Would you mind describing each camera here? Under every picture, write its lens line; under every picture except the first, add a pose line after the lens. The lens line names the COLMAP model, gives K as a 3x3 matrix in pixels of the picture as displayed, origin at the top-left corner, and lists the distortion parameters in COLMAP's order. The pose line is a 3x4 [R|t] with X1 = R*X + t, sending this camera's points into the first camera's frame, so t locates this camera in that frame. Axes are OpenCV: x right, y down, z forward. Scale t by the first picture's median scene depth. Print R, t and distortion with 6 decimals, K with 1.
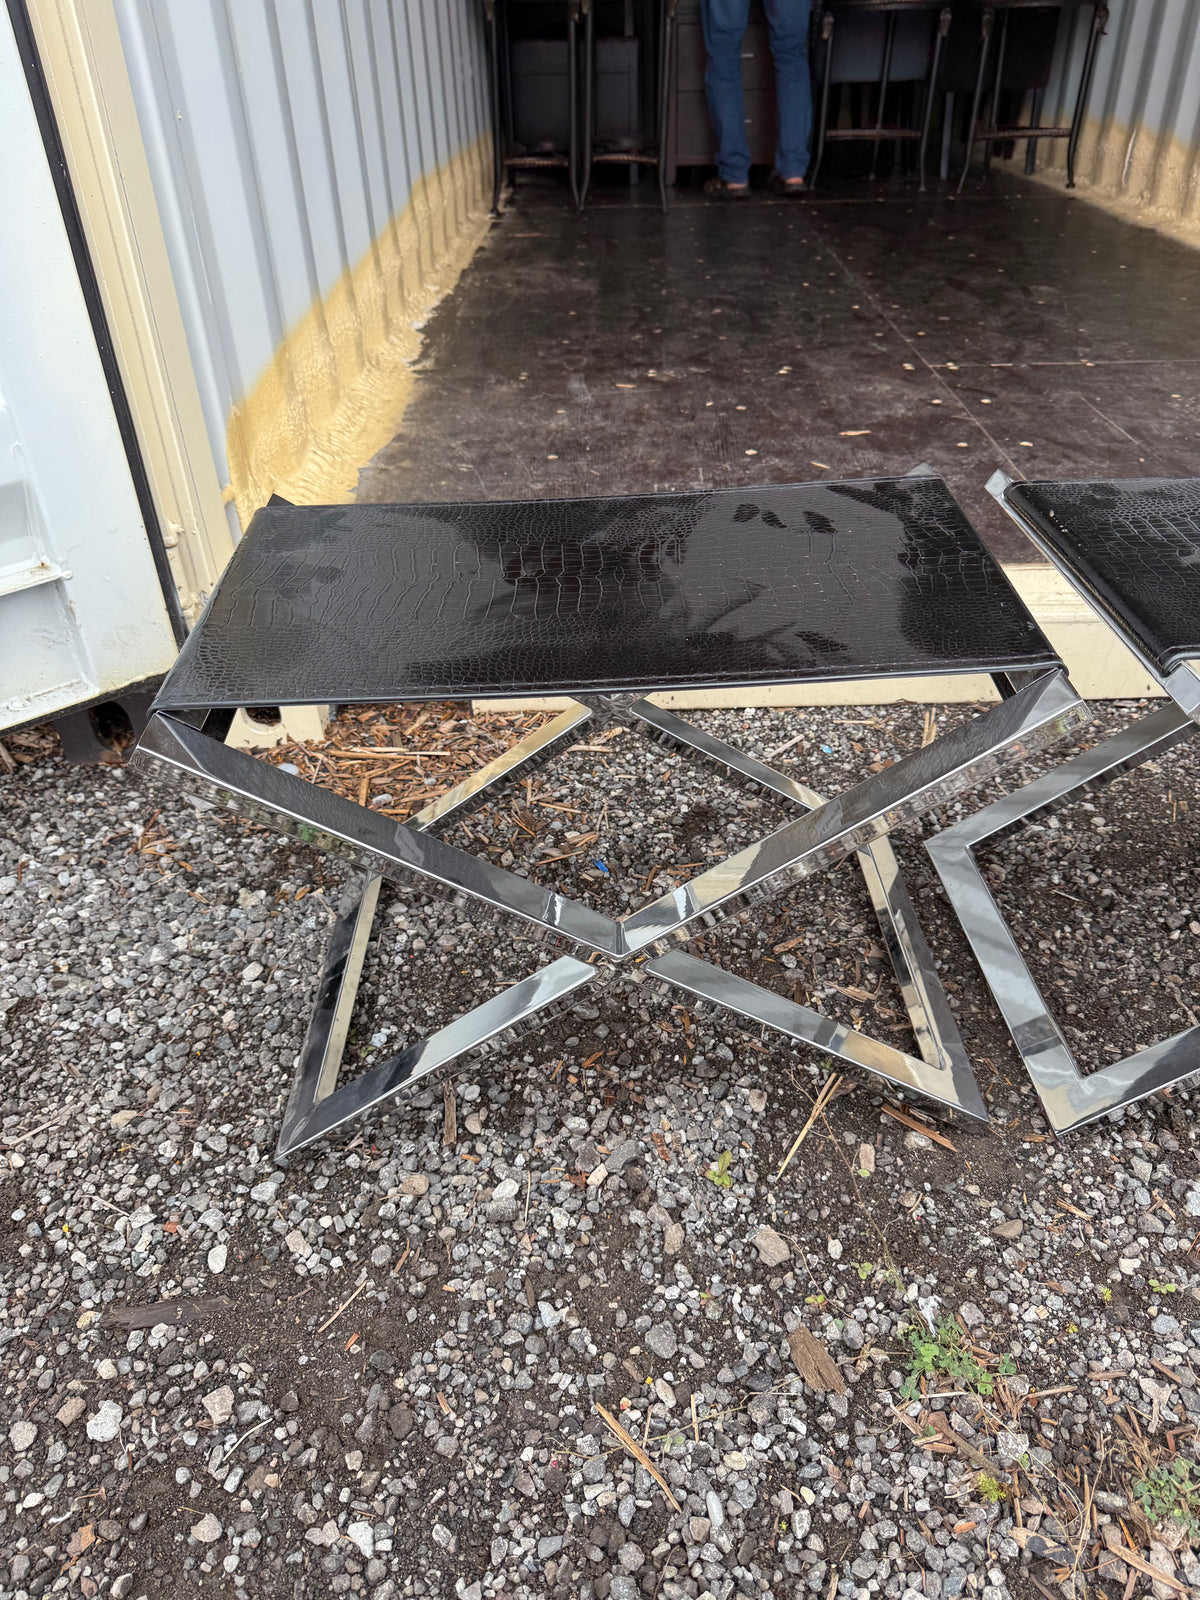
lens RADIAL K [[1147.8, 0, 610.9], [0, 1147.8, 792.3], [0, 0, 1]] dist [0.009743, -0.018620]
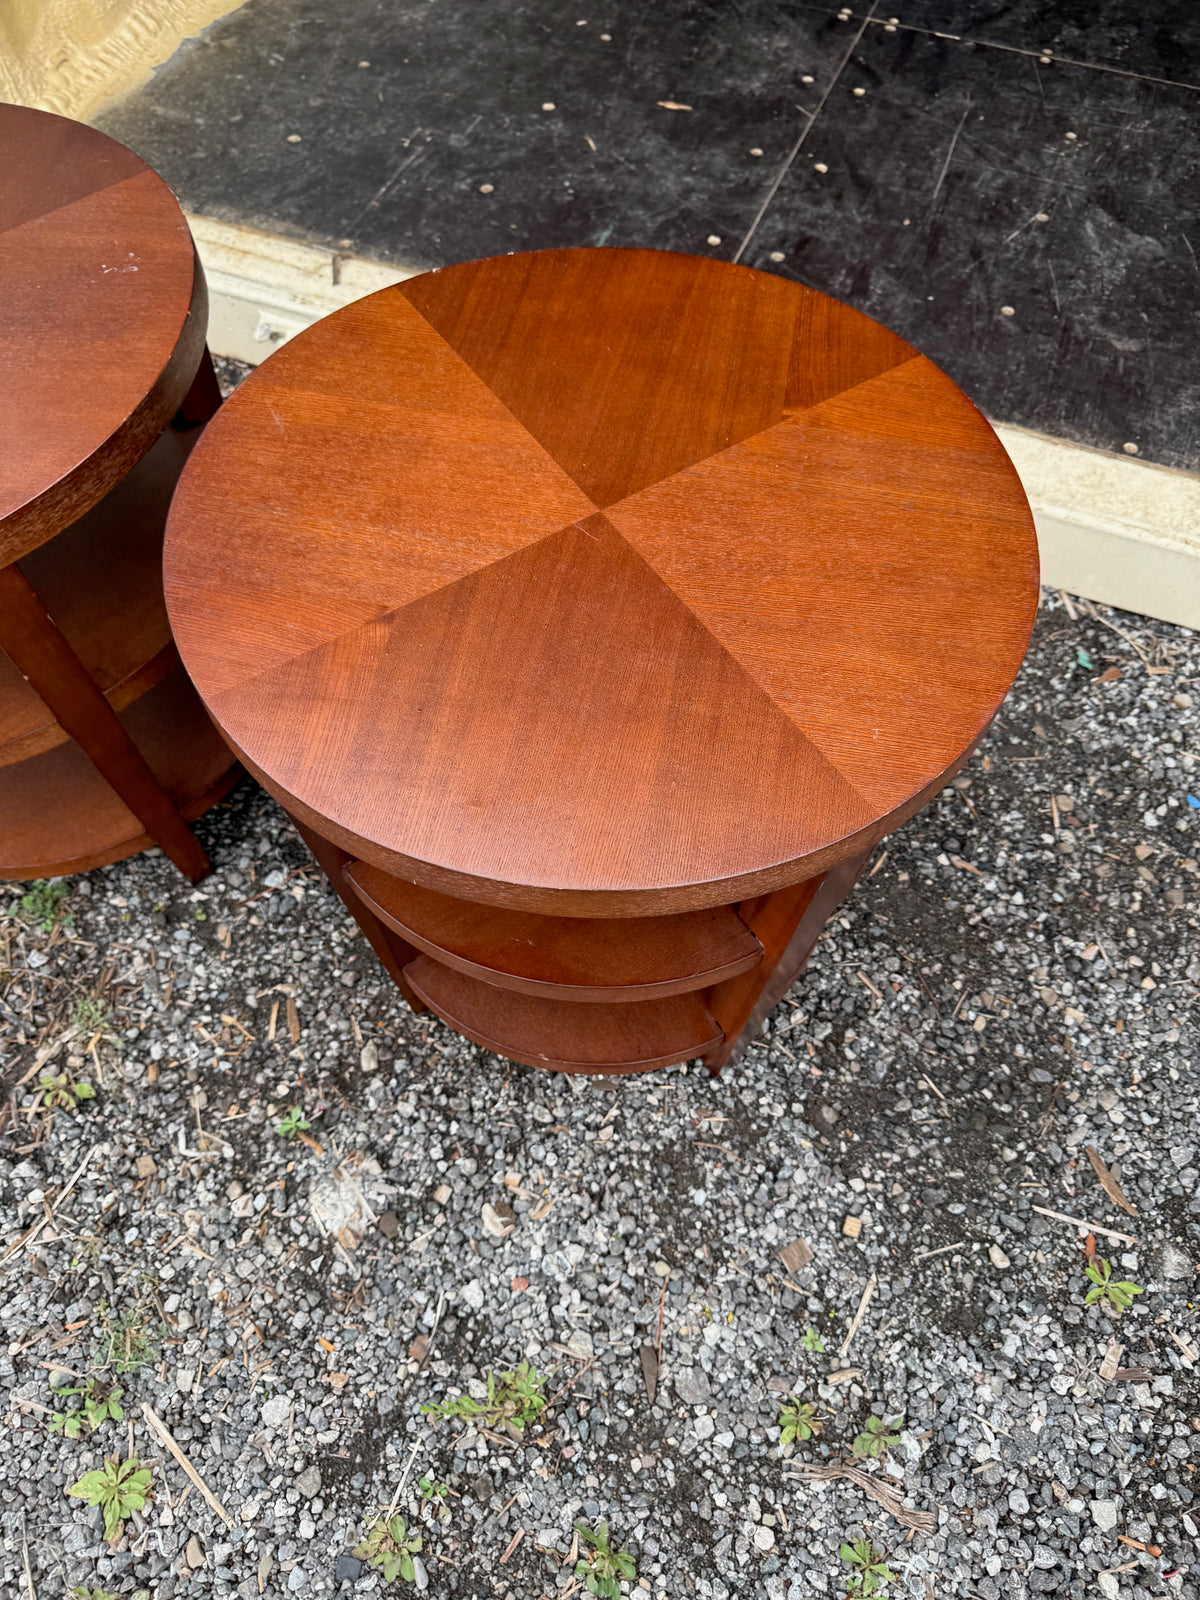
lens RADIAL K [[1147.8, 0, 616.8], [0, 1147.8, 798.2], [0, 0, 1]] dist [0.009743, -0.018620]
pose [[0.932202, 0.327457, -0.154180, 1.106952], [-0.237247, 0.874539, 0.422960, -0.447770], [0.273337, -0.357705, 0.892935, -0.137837]]
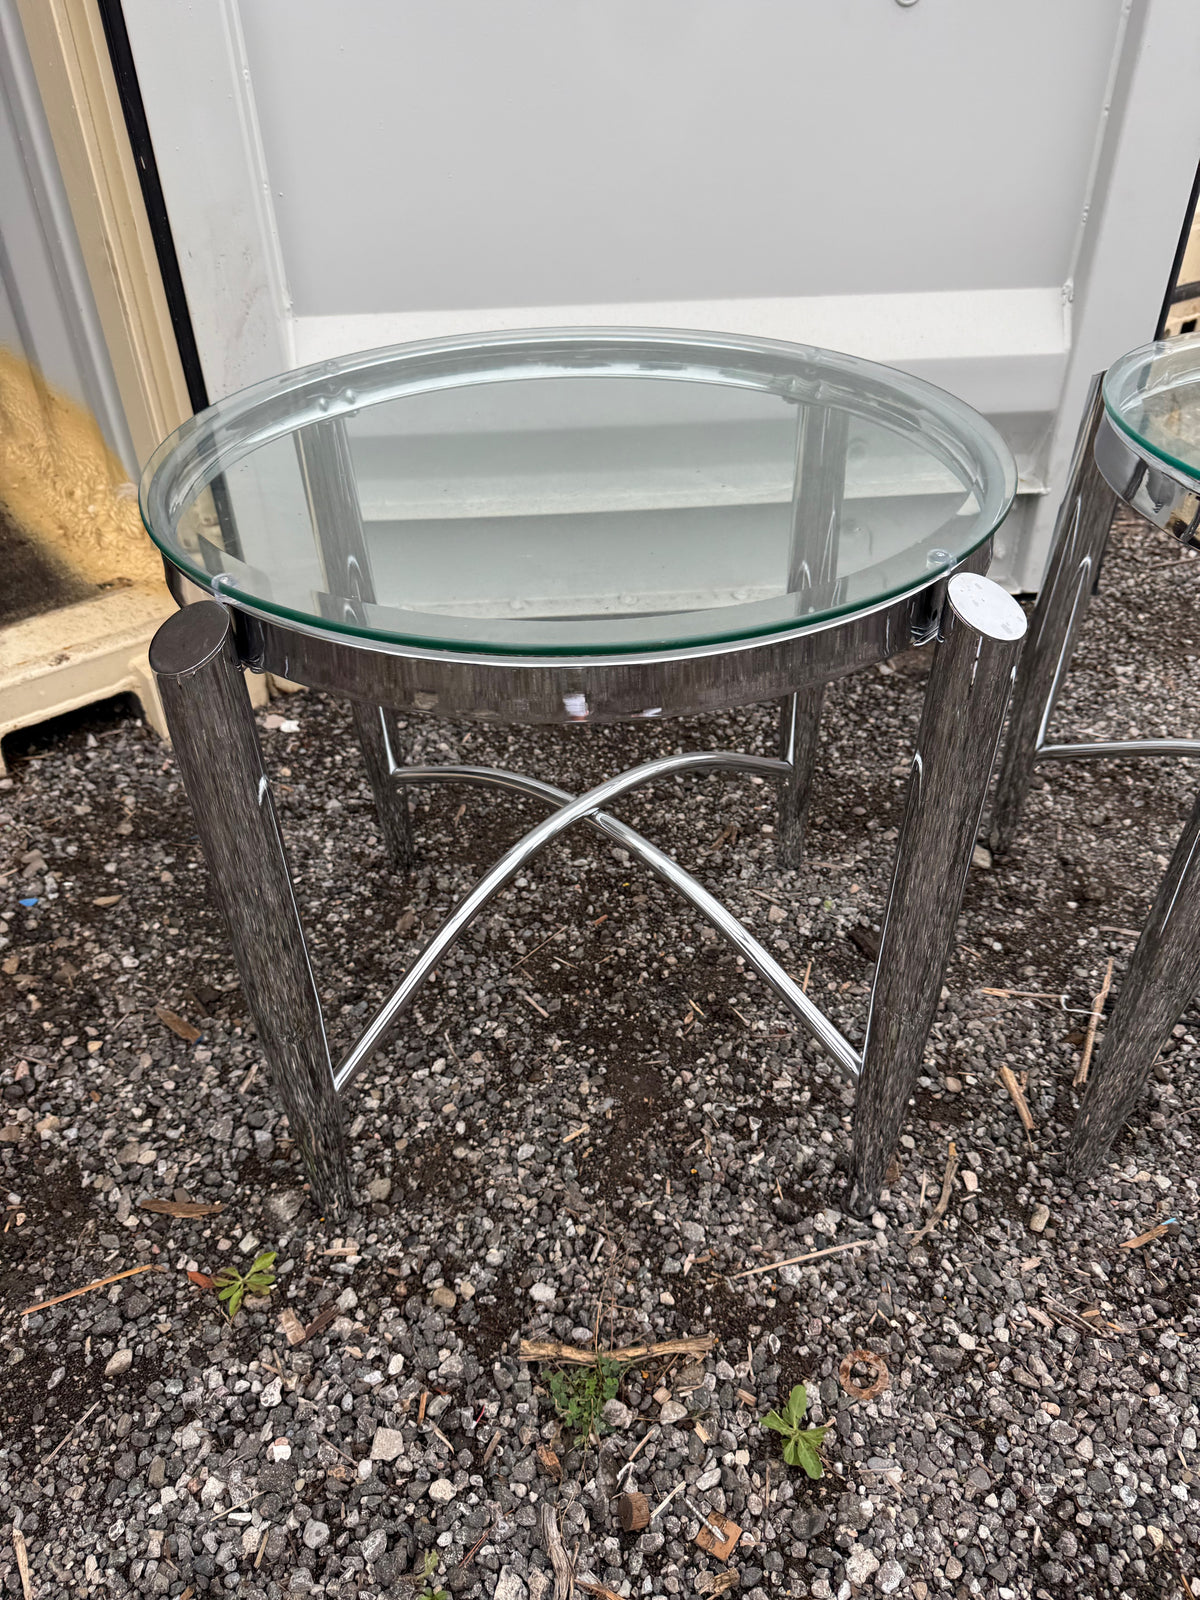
lens RADIAL K [[1147.8, 0, 600.9], [0, 1147.8, 806.6], [0, 0, 1]] dist [0.009743, -0.018620]
pose [[0.775804, -0.379438, 0.504138, 1.466931], [0.362114, 0.922051, 0.136733, -0.023044], [-0.516722, 0.076477, 0.852731, -0.197401]]
